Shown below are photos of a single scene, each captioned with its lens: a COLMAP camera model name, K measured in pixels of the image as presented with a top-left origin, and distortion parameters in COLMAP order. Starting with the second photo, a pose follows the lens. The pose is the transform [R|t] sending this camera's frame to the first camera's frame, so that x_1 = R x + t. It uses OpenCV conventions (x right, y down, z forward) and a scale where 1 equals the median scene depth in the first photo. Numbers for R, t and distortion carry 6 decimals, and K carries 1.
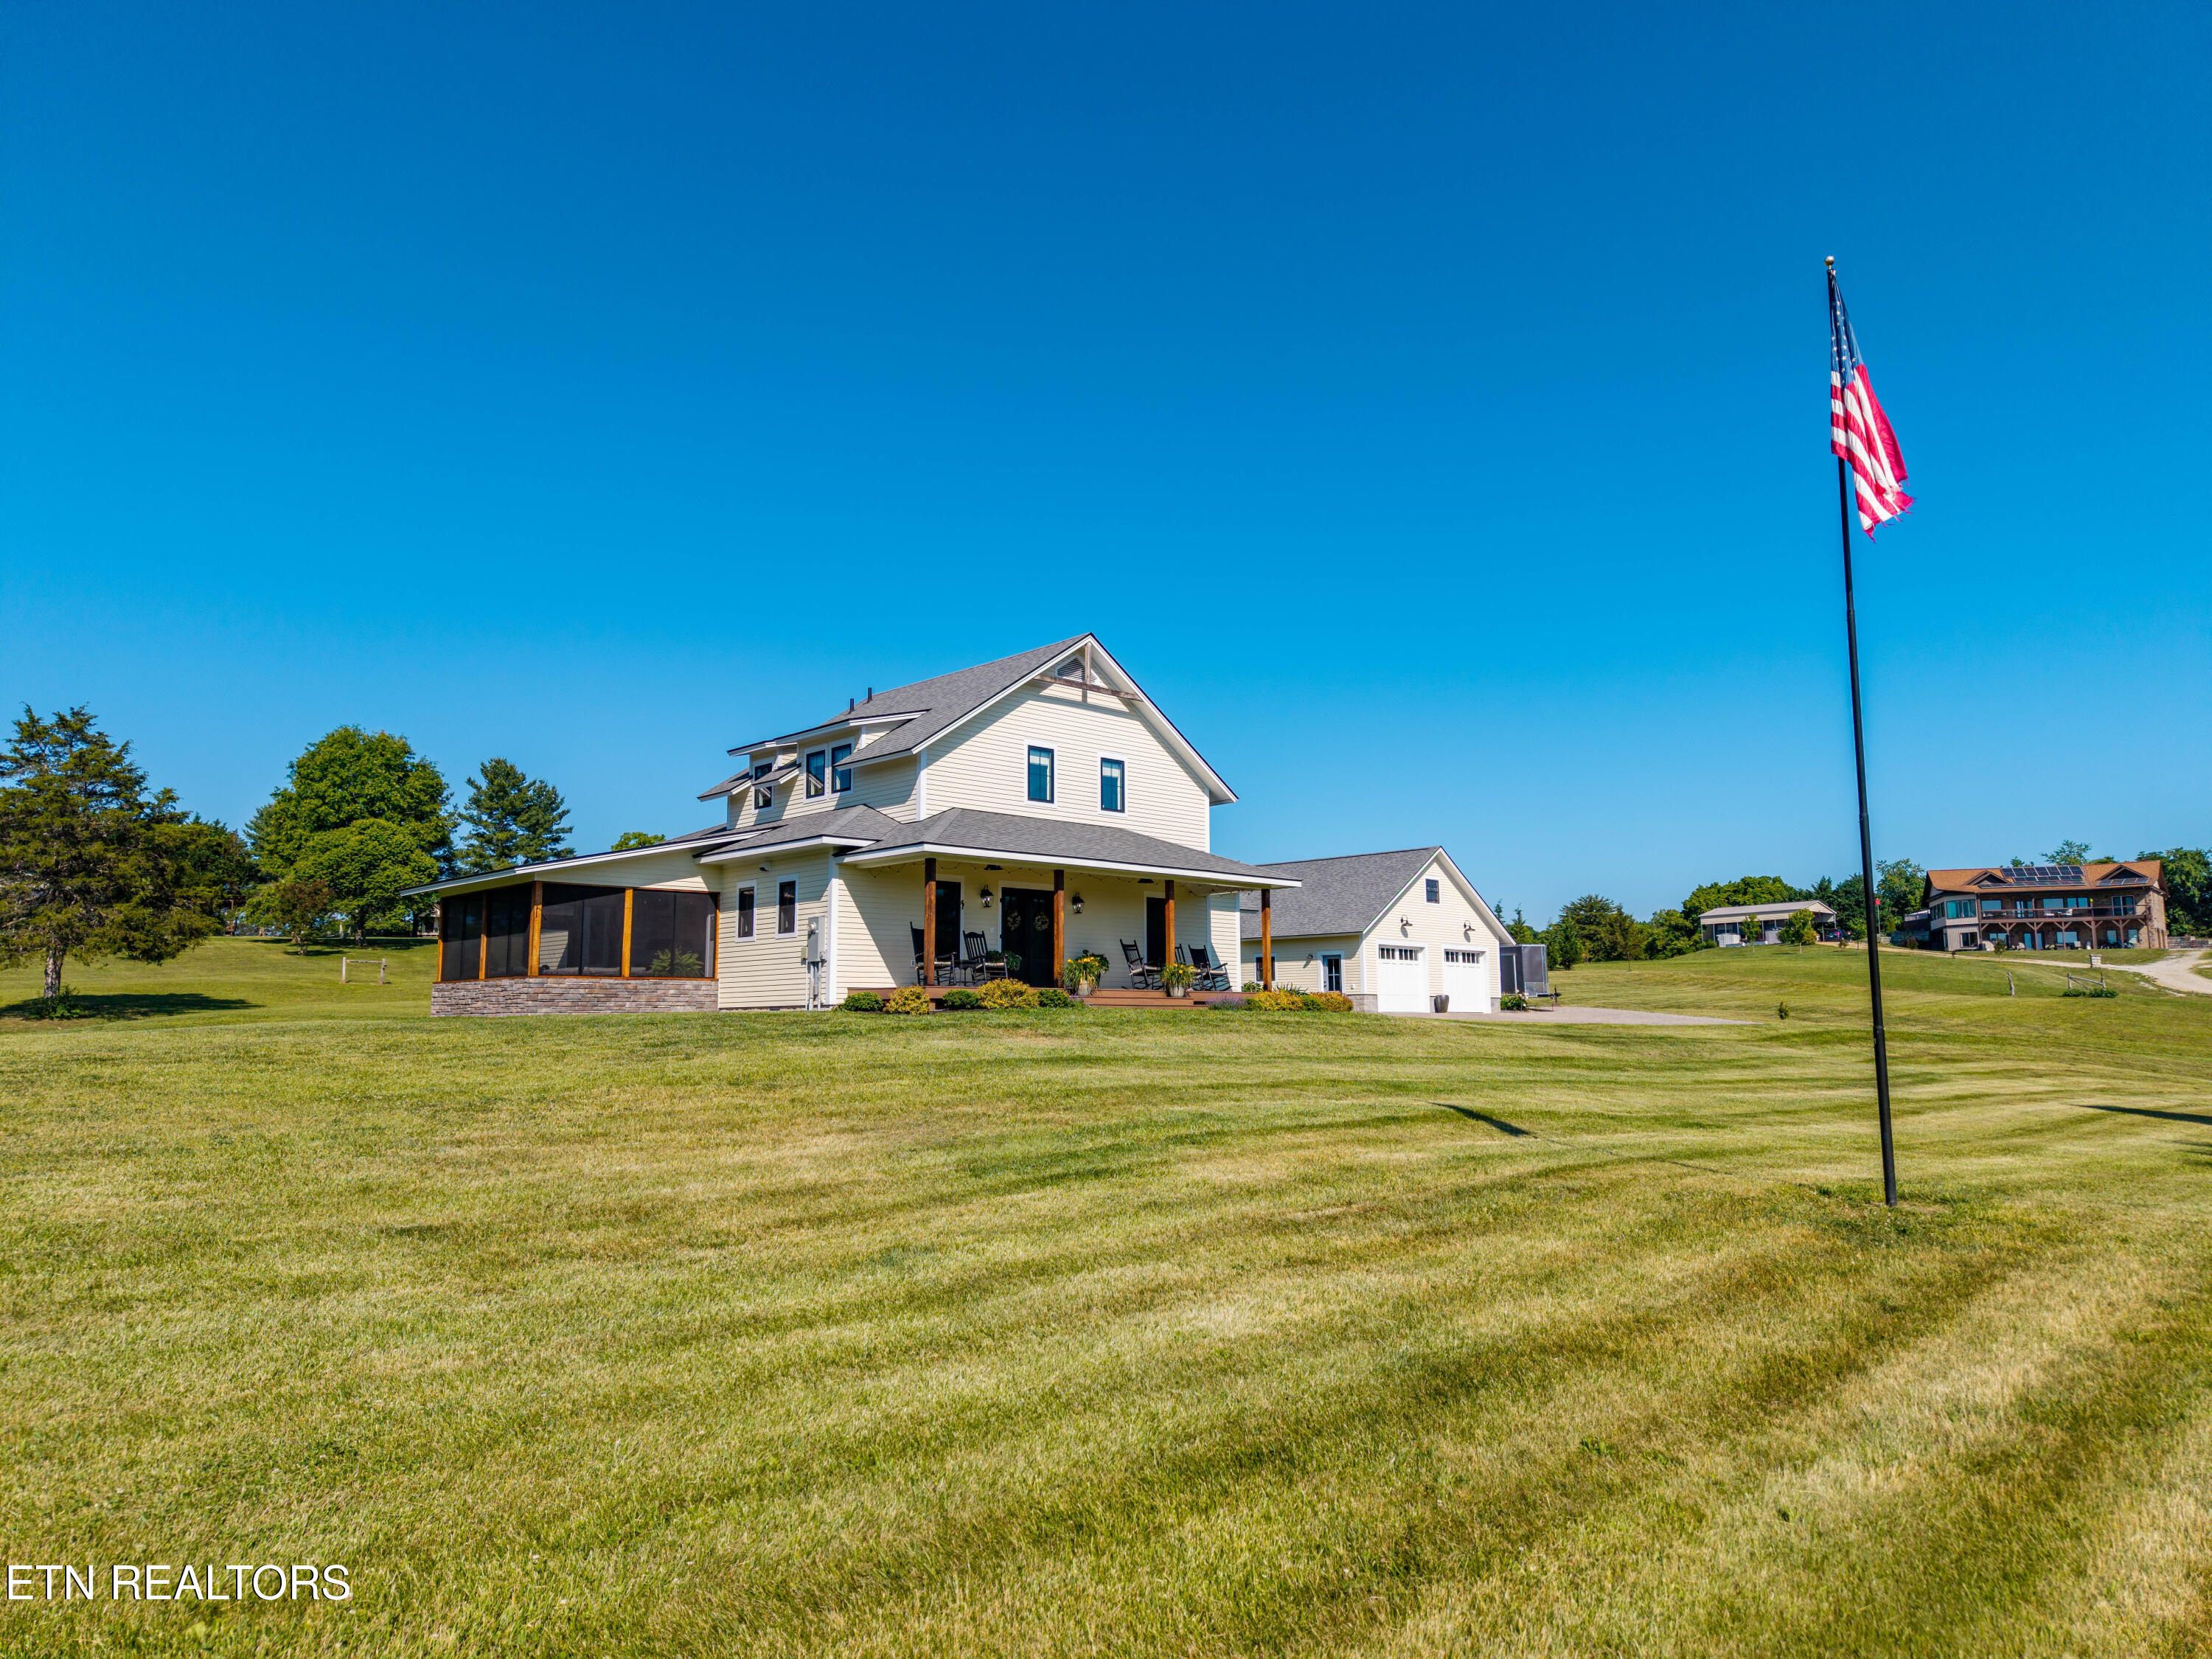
lens RADIAL K [[1472.6, 0, 1106.0], [0, 1472.6, 829.5], [0, 0, 1]] dist [0.040107, -0.041468]
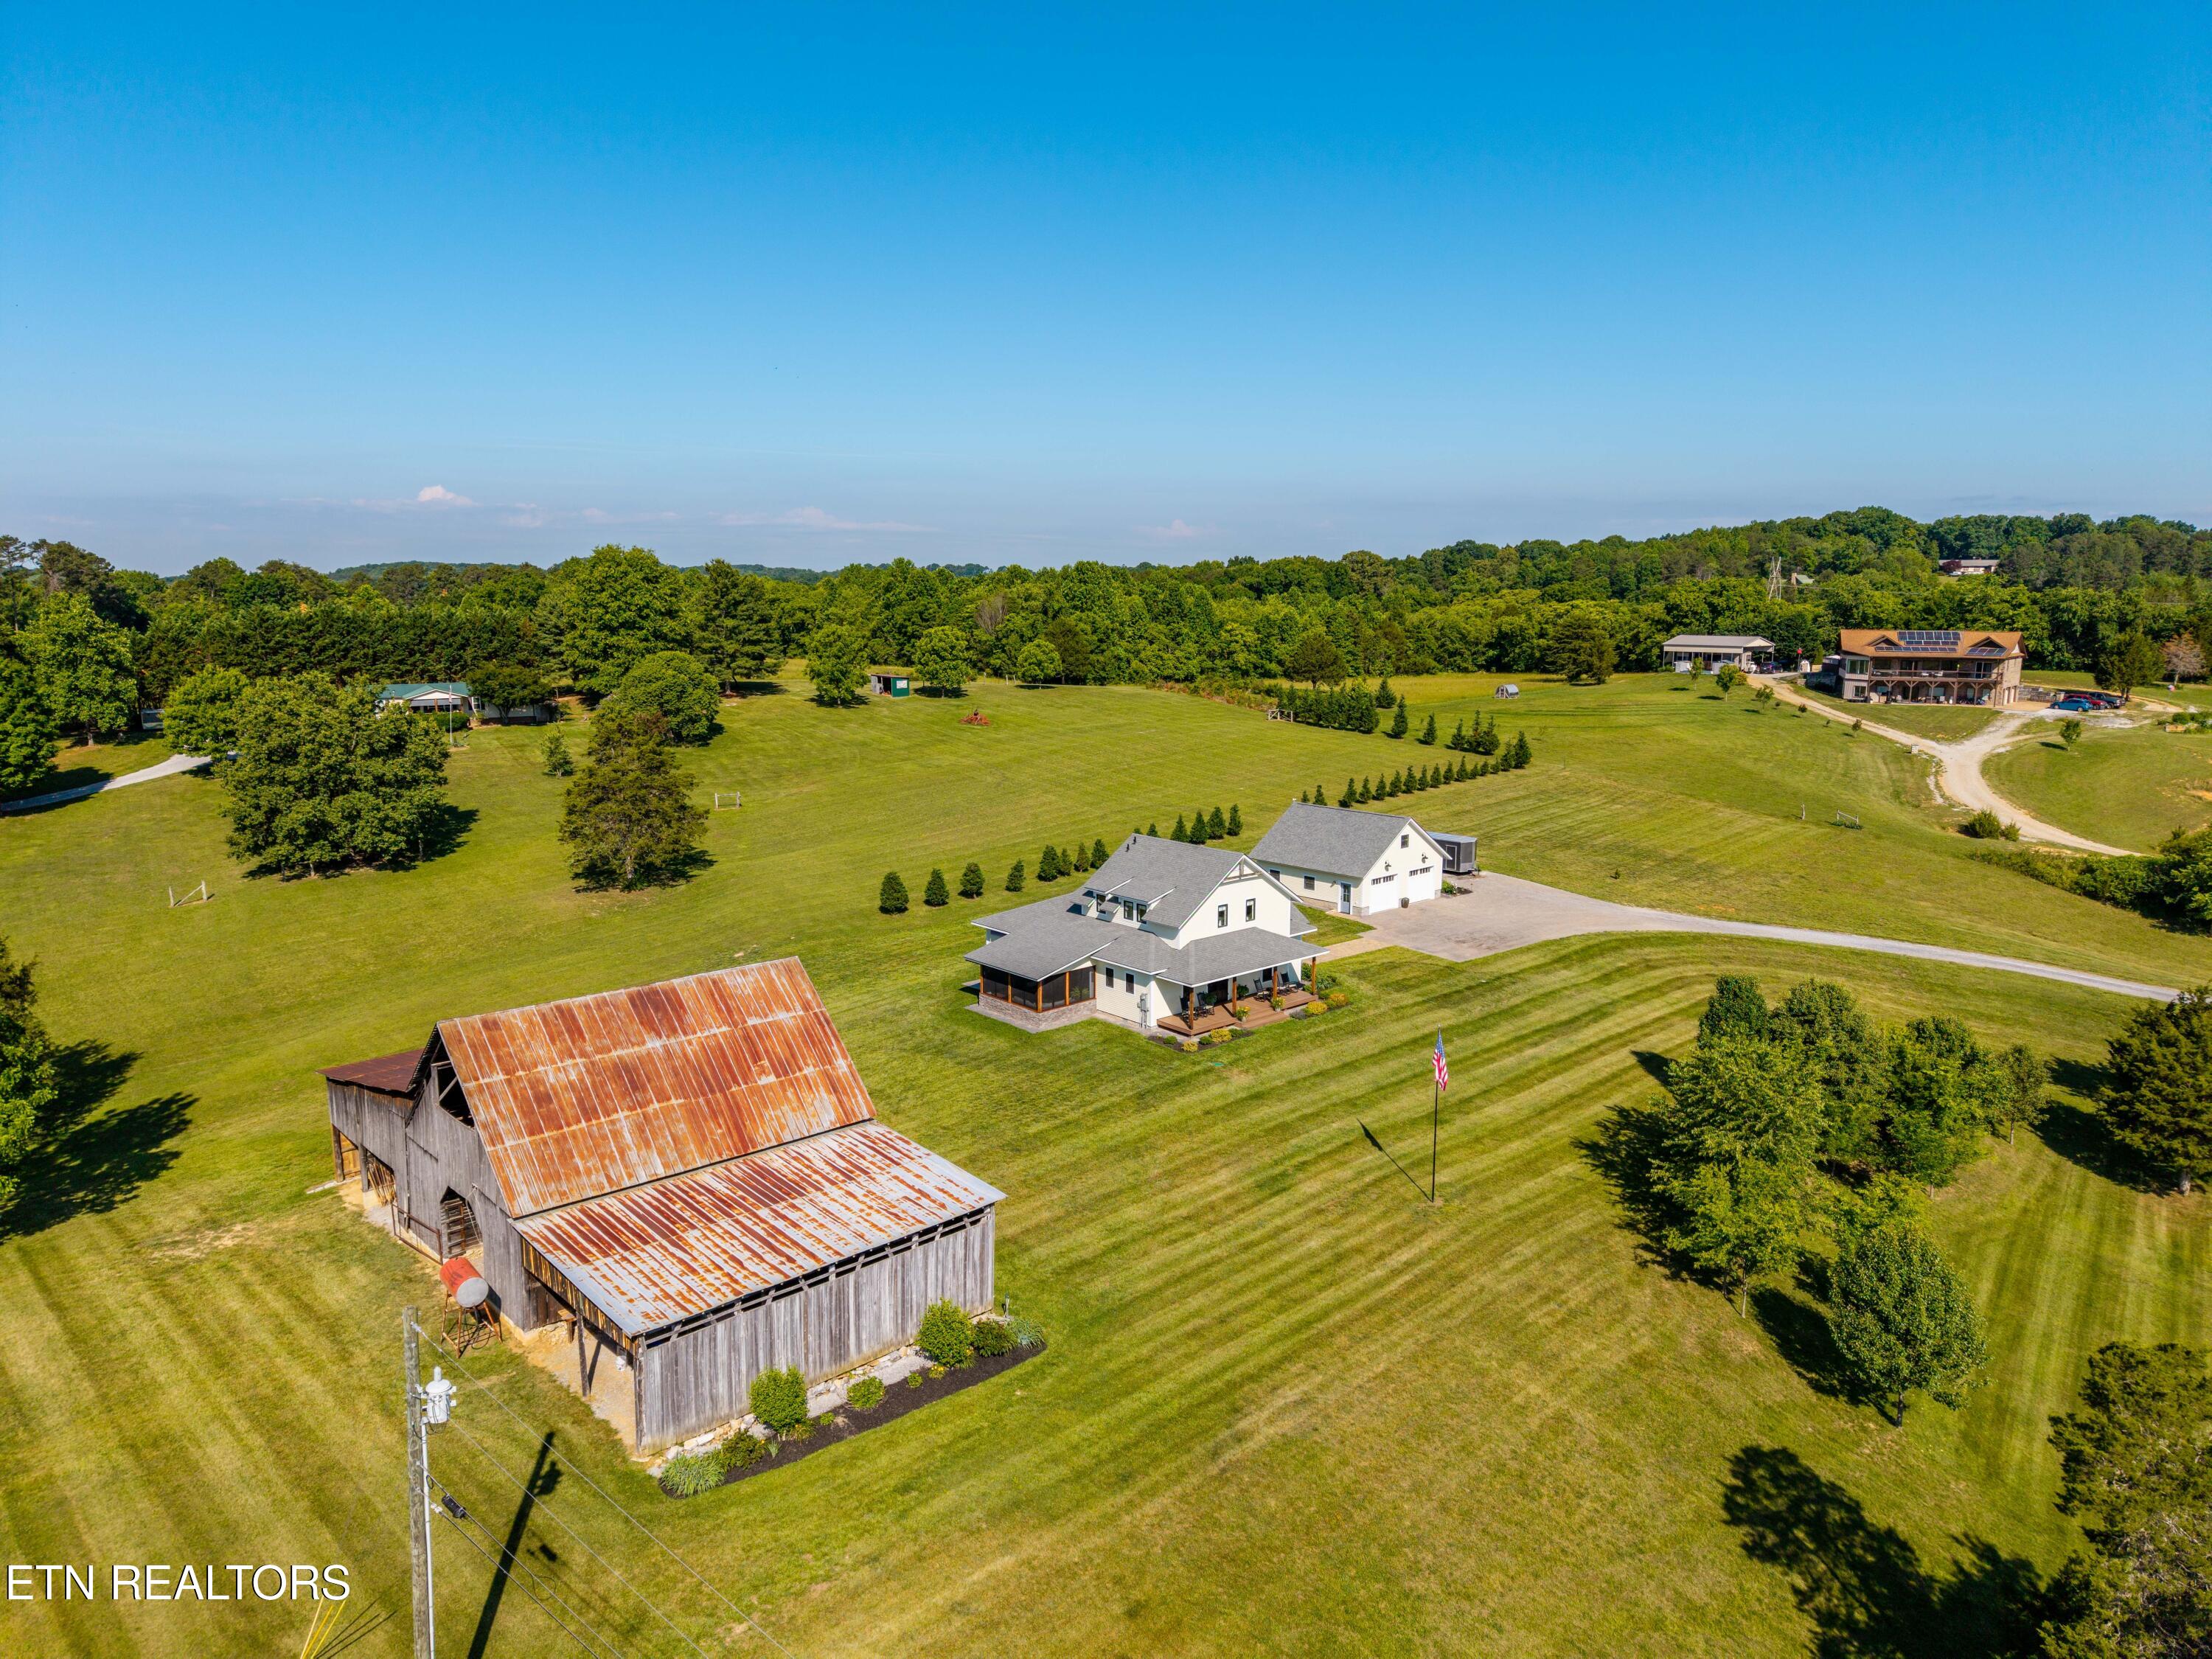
lens RADIAL K [[1488.0, 0, 1106.0], [0, 1488.0, 829.5], [0, 0, 1]] dist [0.007375, -0.025766]
pose [[0.999755, 0.011863, -0.018662, -0.169953], [-0.005860, 0.955875, 0.293716, -0.783862], [0.021323, -0.293535, 0.955711, -1.149883]]
